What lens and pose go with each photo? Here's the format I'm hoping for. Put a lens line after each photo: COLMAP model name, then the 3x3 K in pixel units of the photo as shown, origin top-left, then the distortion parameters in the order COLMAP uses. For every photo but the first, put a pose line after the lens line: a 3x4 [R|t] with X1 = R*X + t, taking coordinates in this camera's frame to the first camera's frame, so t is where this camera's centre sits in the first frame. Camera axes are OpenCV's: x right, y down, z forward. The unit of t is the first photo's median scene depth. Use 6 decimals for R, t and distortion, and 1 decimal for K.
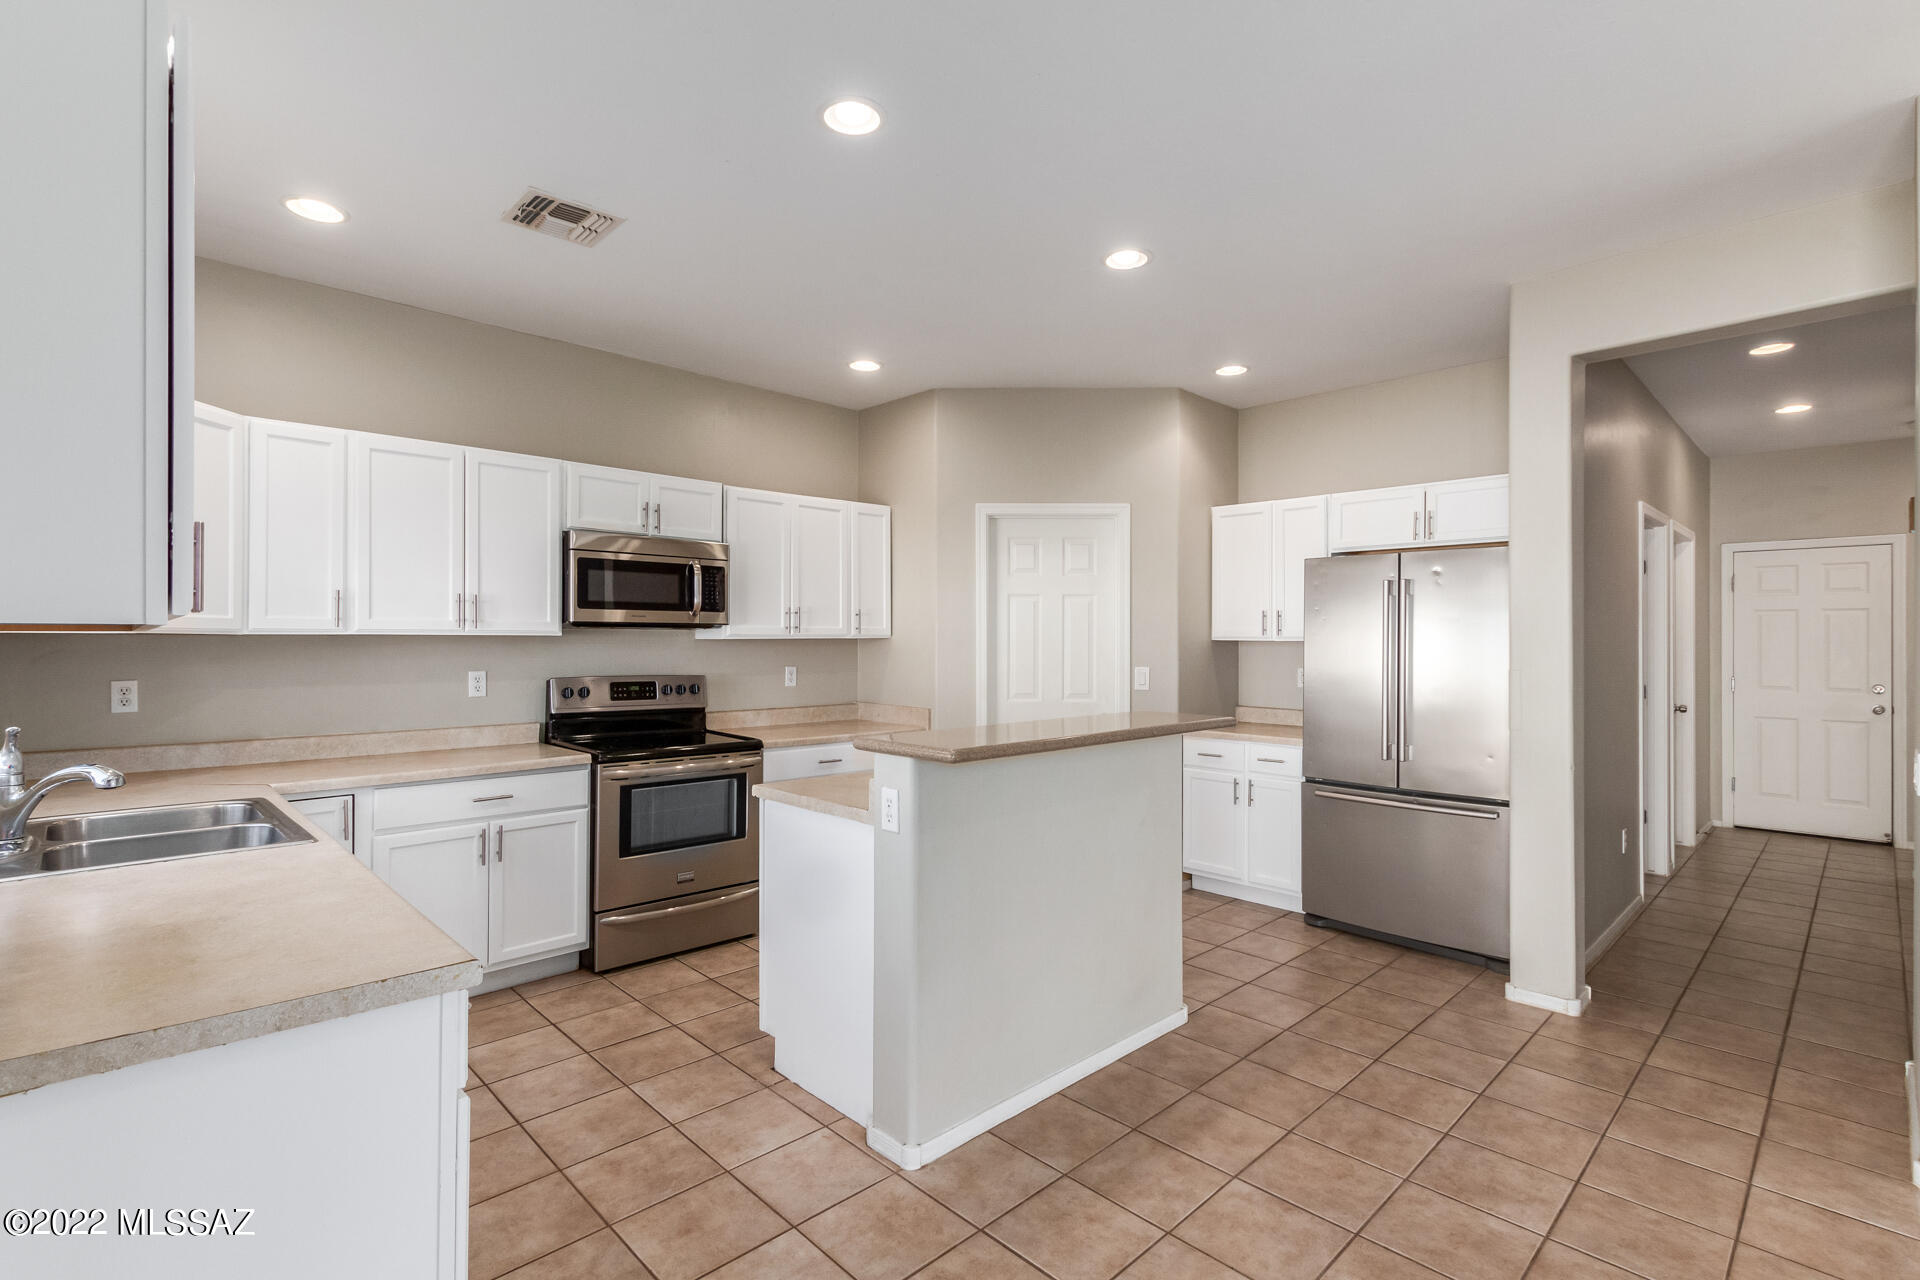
lens RADIAL K [[880.7, 0, 968.7], [0, 880.7, 635.8], [0, 0, 1]] dist [-0.000890, -0.000454]
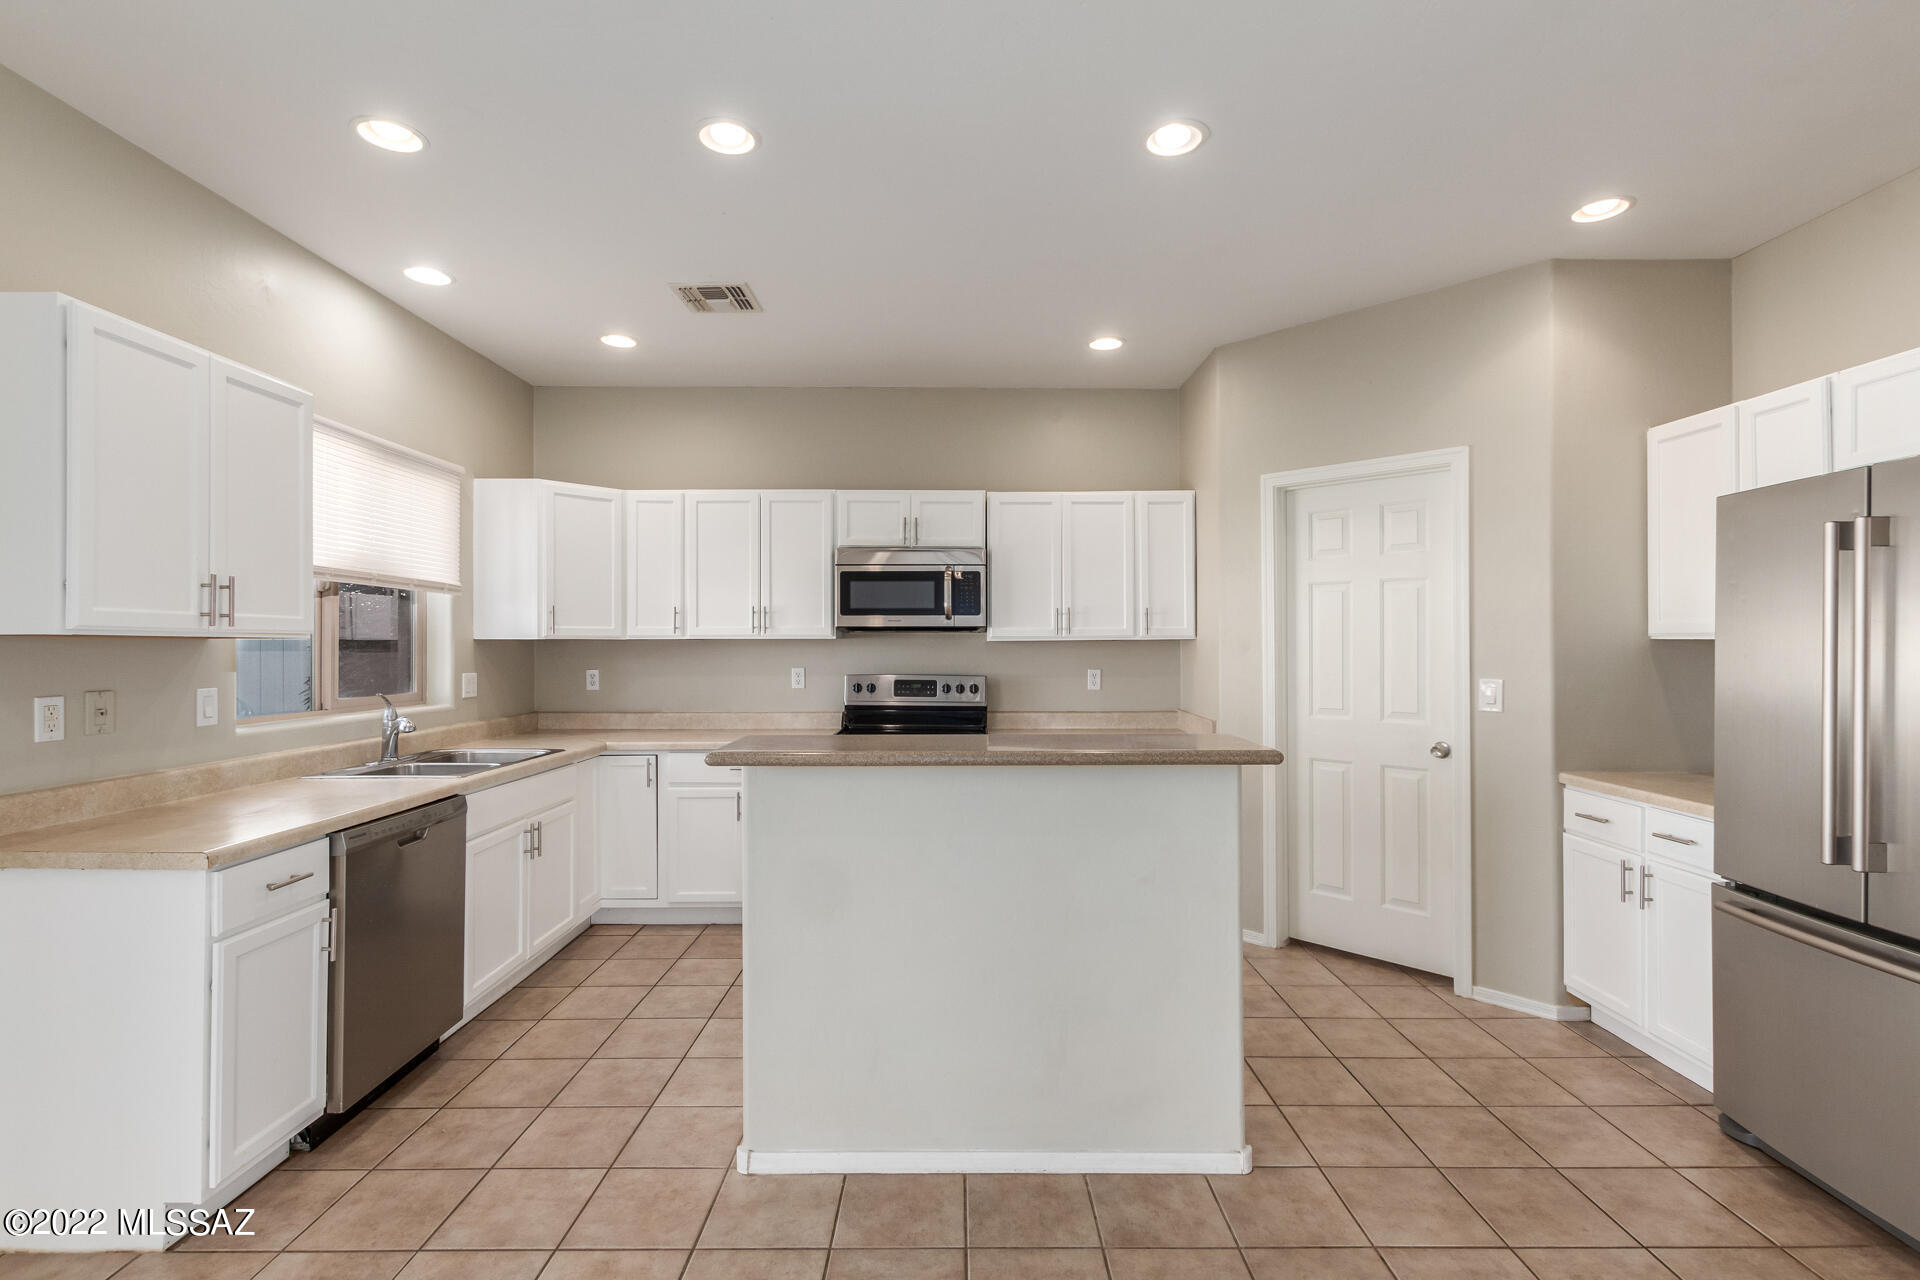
lens RADIAL K [[880.7, 0, 963.8], [0, 880.7, 639.2], [0, 0, 1]] dist [-0.000890, -0.000454]
pose [[0.720692, -0.006829, -0.693222, 0.469176], [0.006884, 0.999973, -0.002694, 0.004644], [0.693221, -0.002831, 0.720719, 0.265225]]
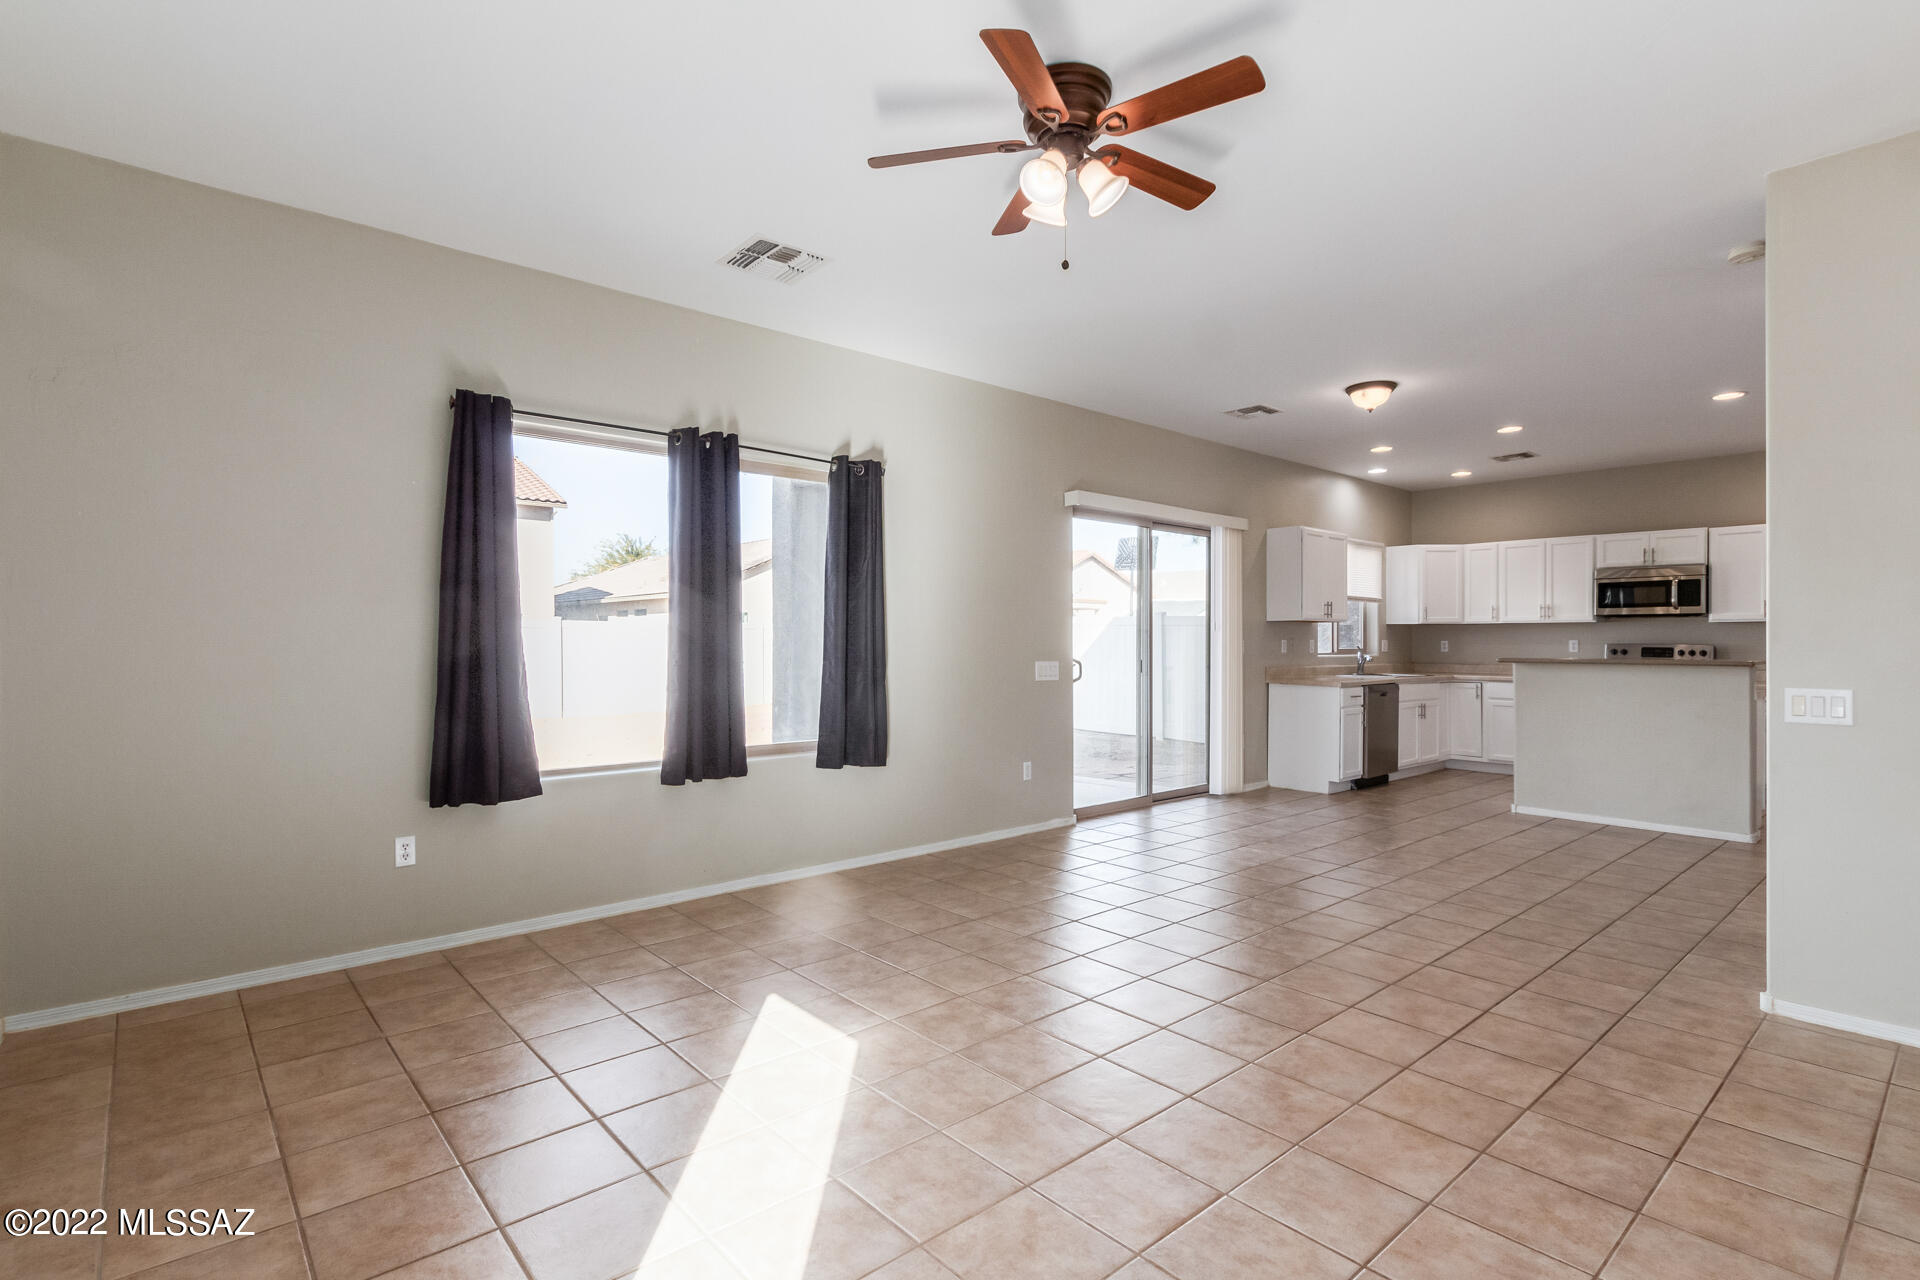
lens RADIAL K [[880.7, 0, 978.7], [0, 880.7, 640.8], [0, 0, 1]] dist [-0.000890, -0.000454]
pose [[-0.055194, -0.000293, -0.998476, 1.599396], [0.004321, 0.999991, -0.000533, 0.037197], [0.998466, -0.004344, -0.055192, -0.293972]]
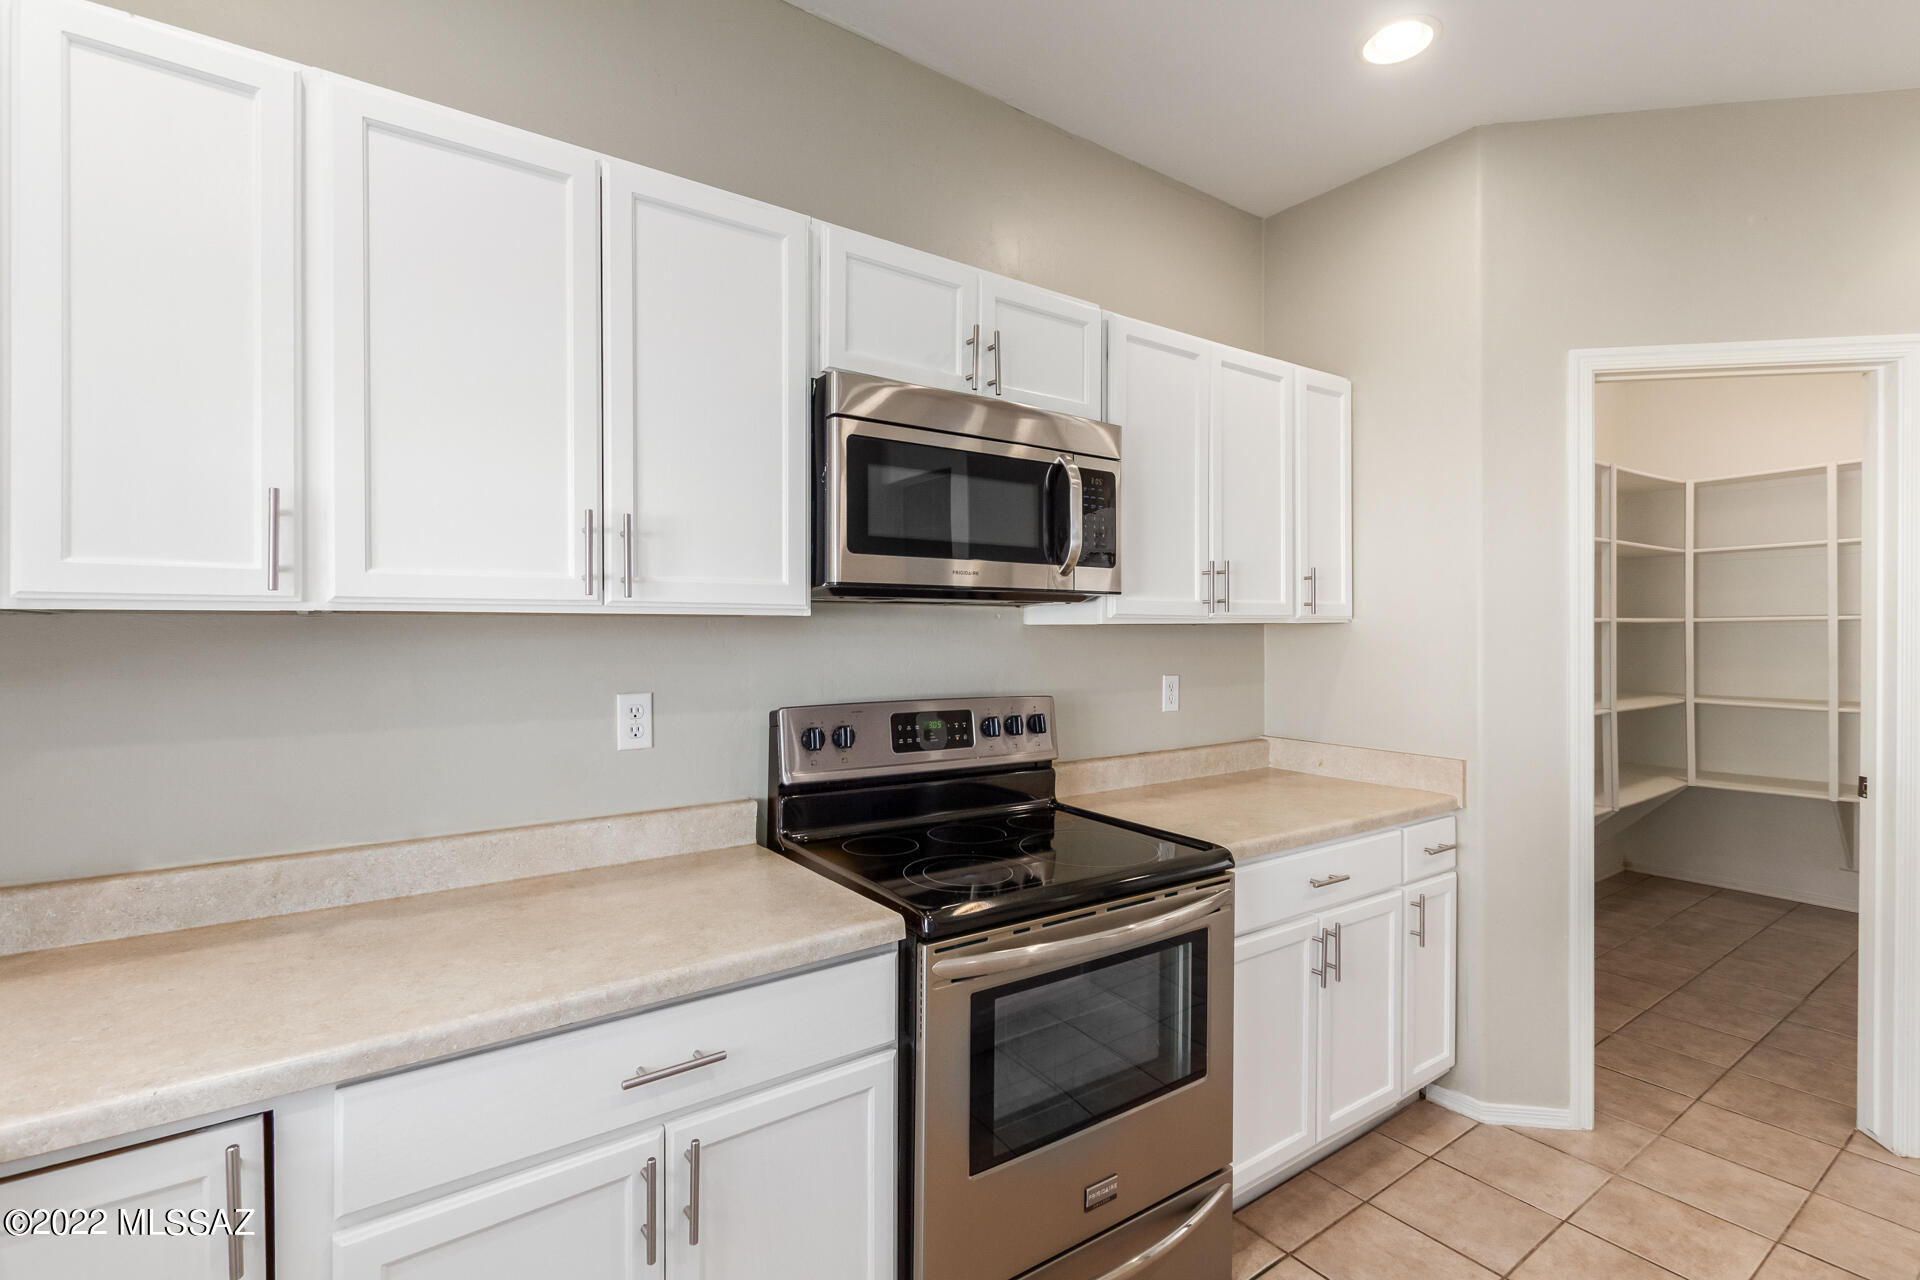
lens RADIAL K [[880.7, 0, 964.4], [0, 880.7, 631.4], [0, 0, 1]] dist [-0.000890, -0.000454]
pose [[0.988157, -0.002458, -0.153429, -0.314075], [0.003448, 0.999975, 0.006188, 0.005004], [0.153410, -0.006643, 0.988140, 0.567172]]
